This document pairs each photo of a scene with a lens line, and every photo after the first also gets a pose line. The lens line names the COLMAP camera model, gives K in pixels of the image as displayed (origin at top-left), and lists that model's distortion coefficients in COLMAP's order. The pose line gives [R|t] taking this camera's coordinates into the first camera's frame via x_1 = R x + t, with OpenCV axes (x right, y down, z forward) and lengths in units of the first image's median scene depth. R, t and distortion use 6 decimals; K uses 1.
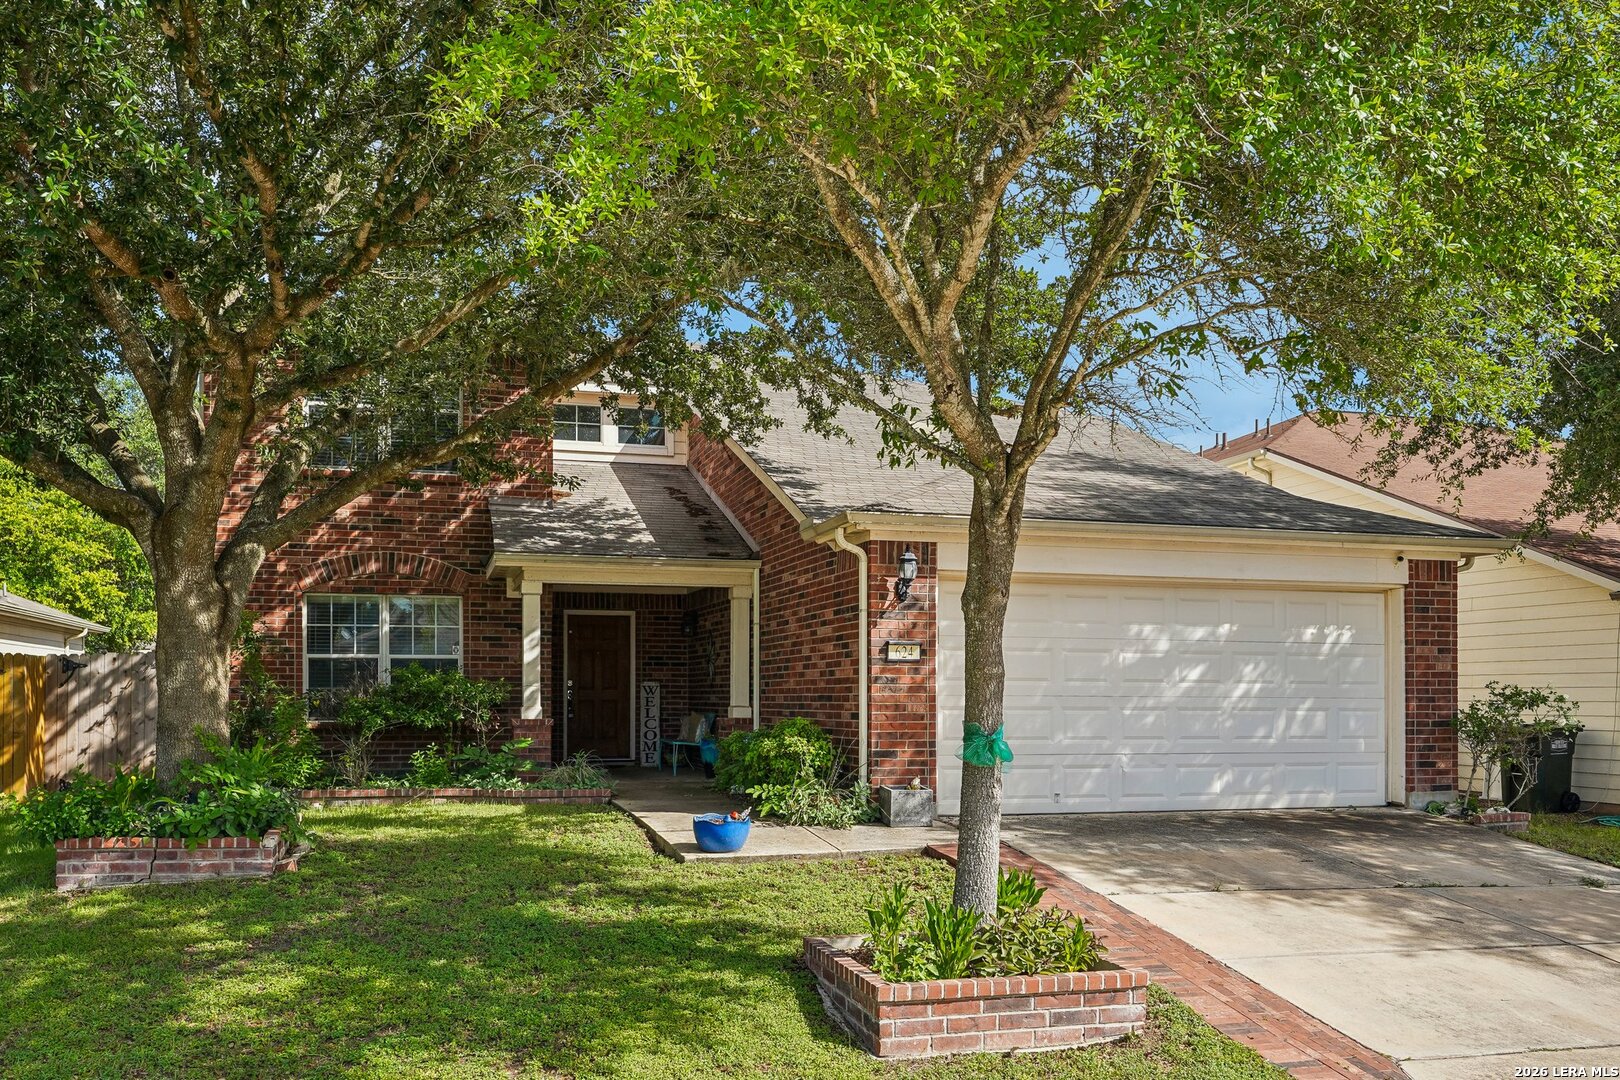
lens RADIAL K [[1336.6, 0, 809.4], [0, 1336.6, 682.8], [0, 0, 1]] dist [0.001981, -0.000277]
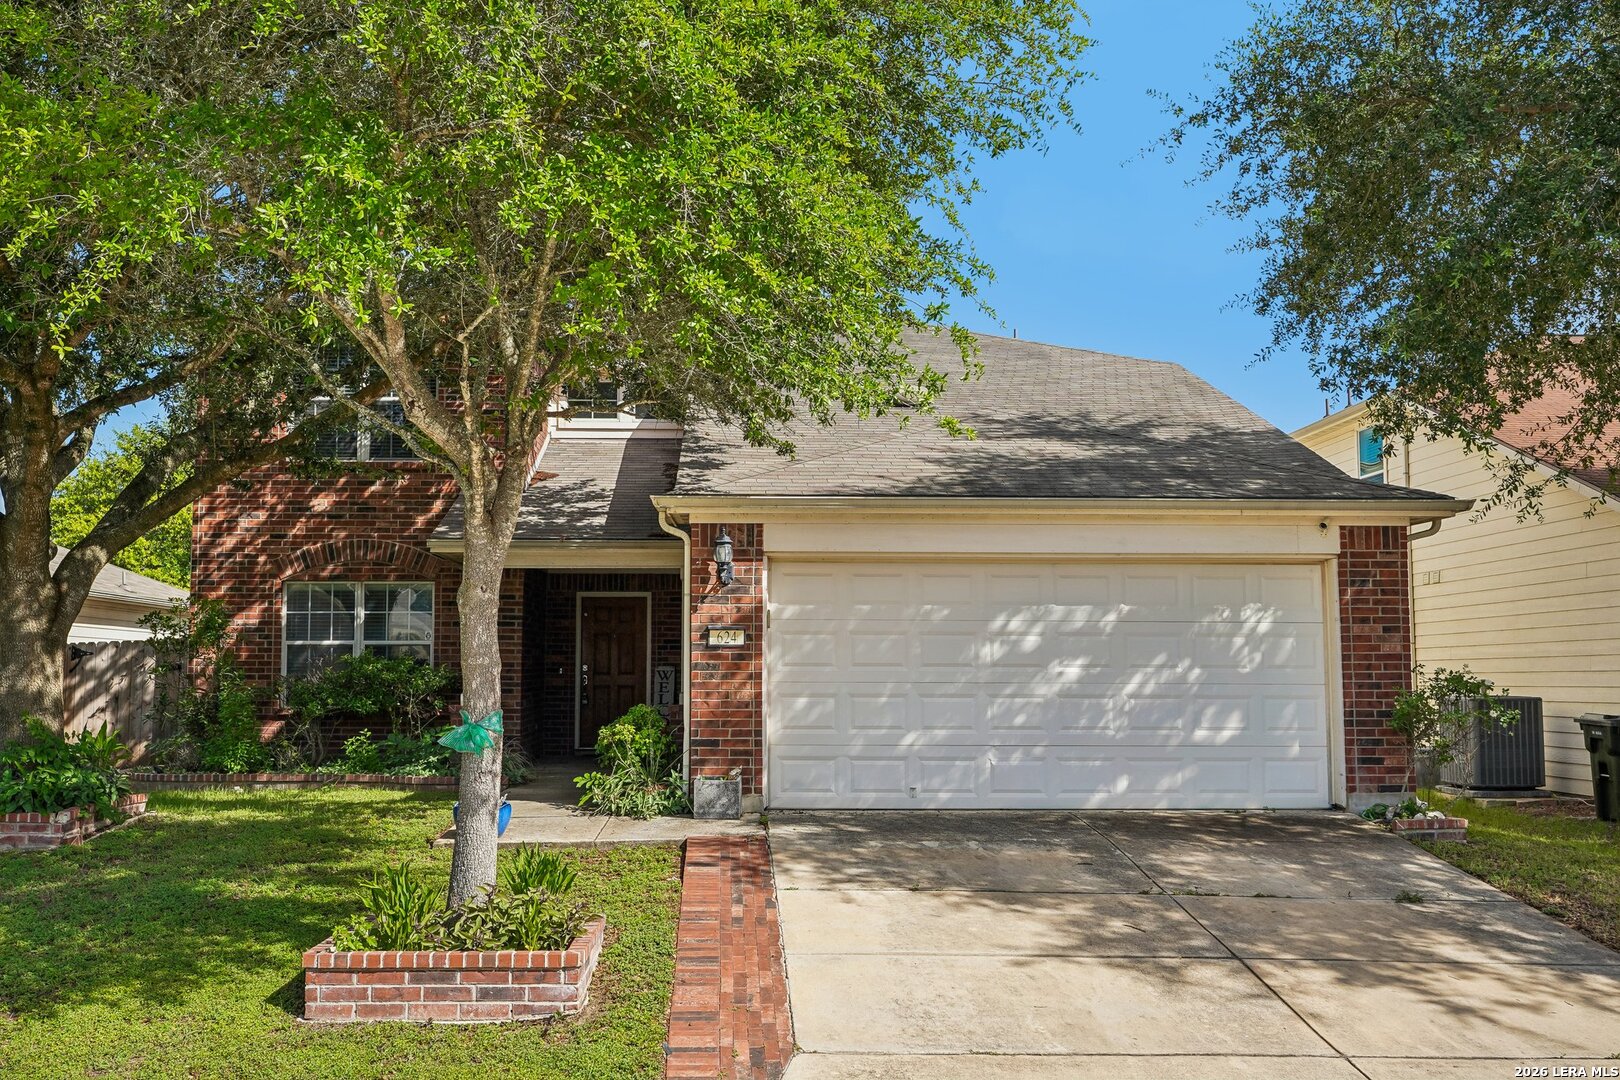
lens RADIAL K [[1550.3, 0, 810.0], [0, 1550.3, 540.0], [0, 0, 1]] dist [-0.002414, -0.001089]
pose [[0.971322, -0.022543, -0.236696, 0.352369], [0.003817, 0.996845, -0.079277, -0.003473], [0.237736, 0.076100, 0.968344, -0.071145]]
